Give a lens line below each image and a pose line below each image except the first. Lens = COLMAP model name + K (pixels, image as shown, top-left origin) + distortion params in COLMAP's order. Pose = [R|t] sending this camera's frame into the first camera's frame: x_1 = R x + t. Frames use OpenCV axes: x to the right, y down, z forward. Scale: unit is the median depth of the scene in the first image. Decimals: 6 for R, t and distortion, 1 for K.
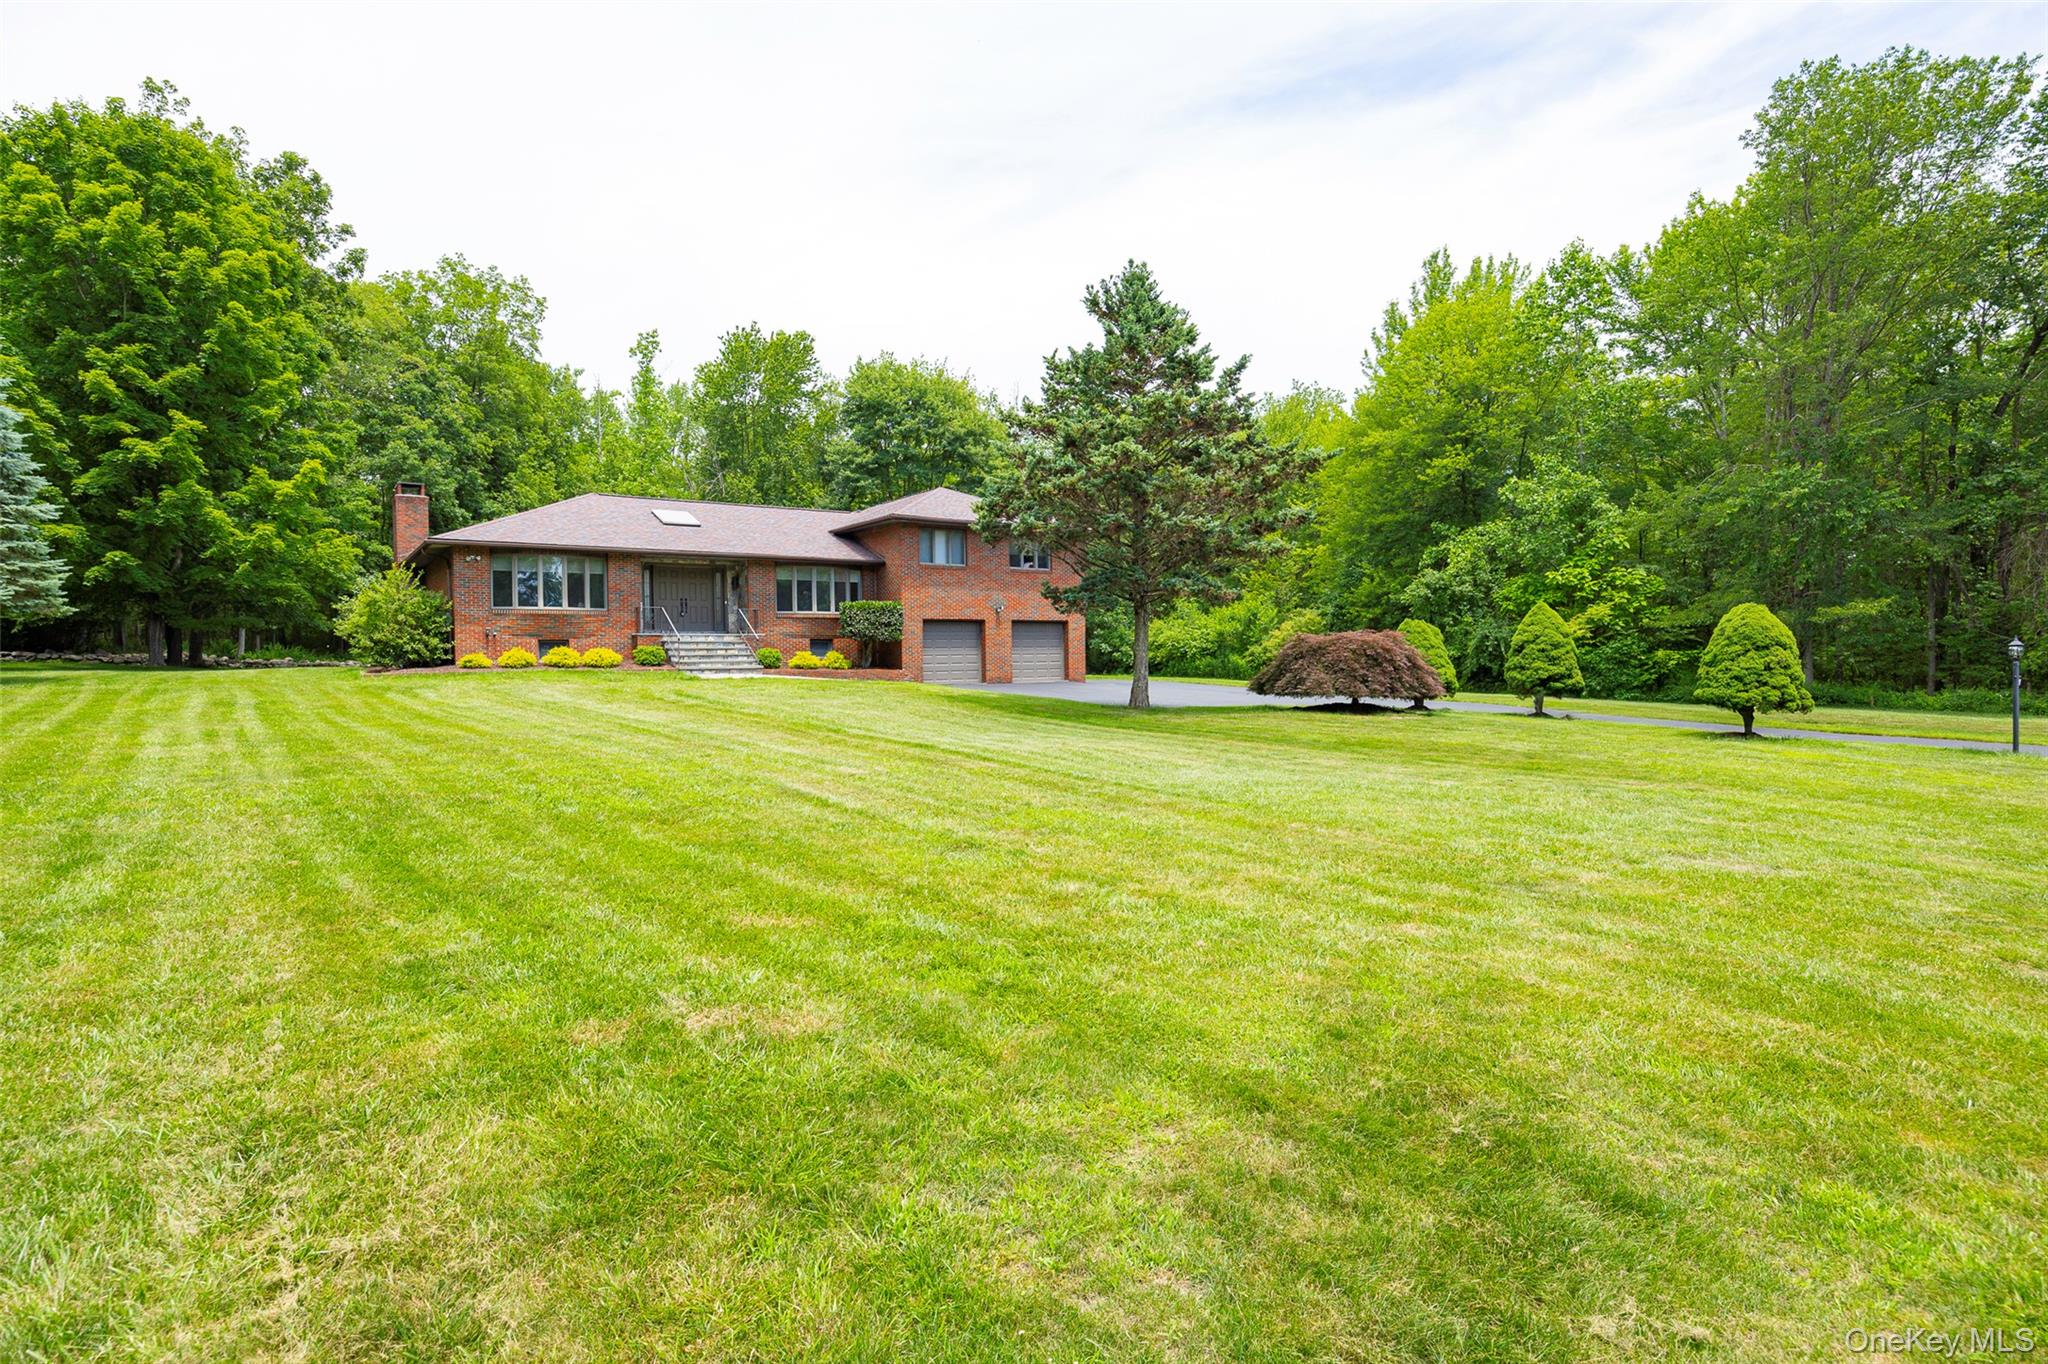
lens RADIAL K [[1095.4, 0, 1024.0], [0, 1095.4, 682.0], [0, 0, 1]] dist [-0.000321, -0.000129]
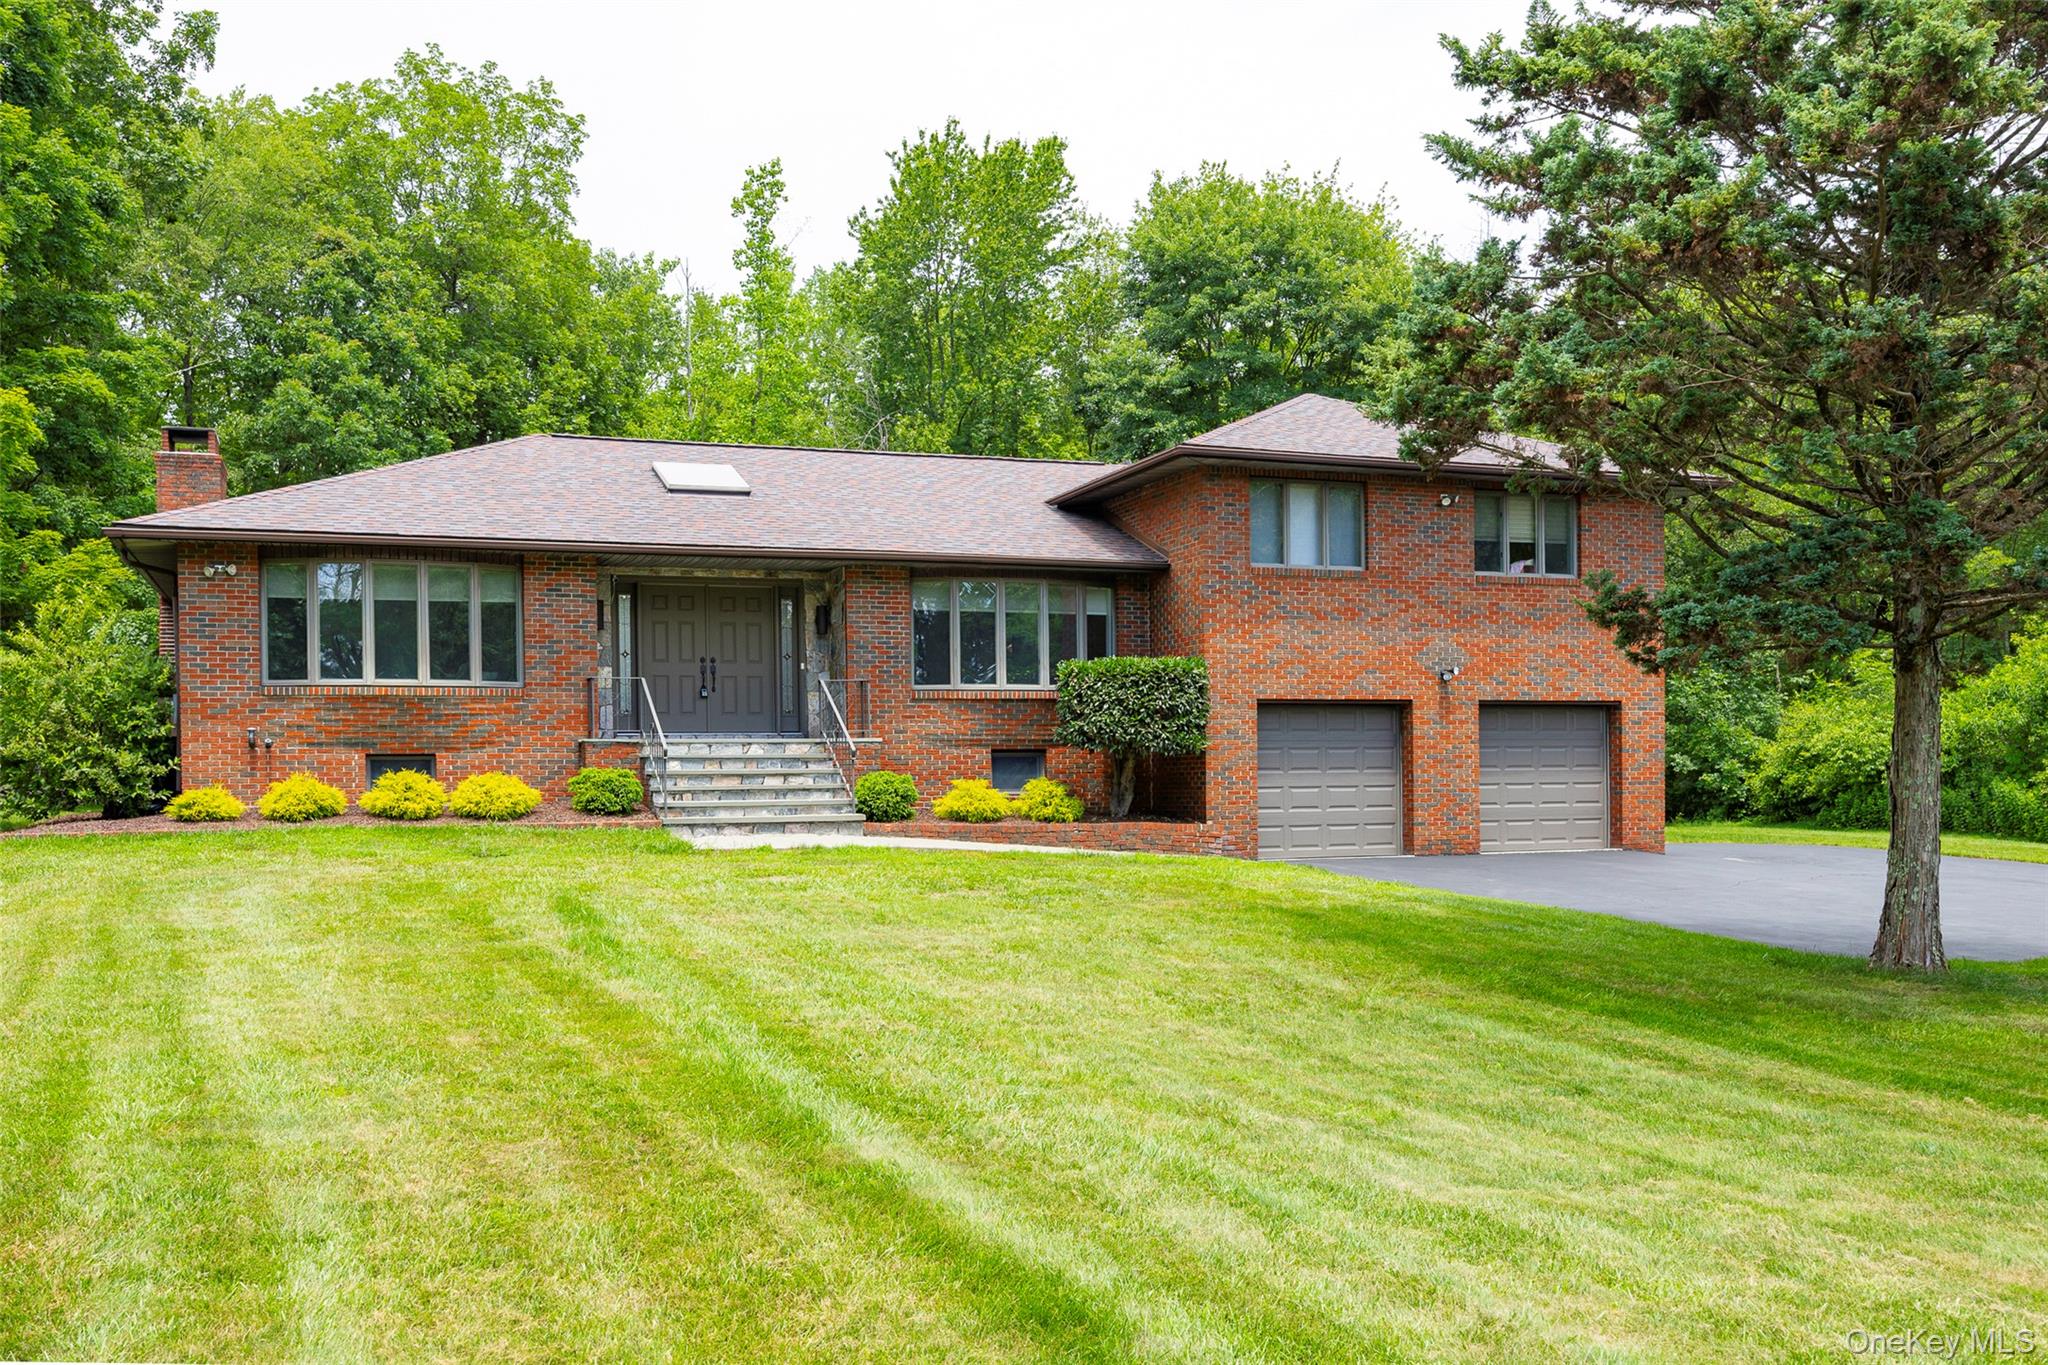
lens RADIAL K [[1898.2, 0, 972.7], [0, 1898.2, 831.1], [0, 0, 1]] dist [-0.021569, 0.000409]
pose [[0.964733, 0.008009, -0.263110, -0.007474], [-0.006159, 0.999950, 0.007857, -0.012819], [0.263160, -0.005959, 0.964734, 0.277609]]
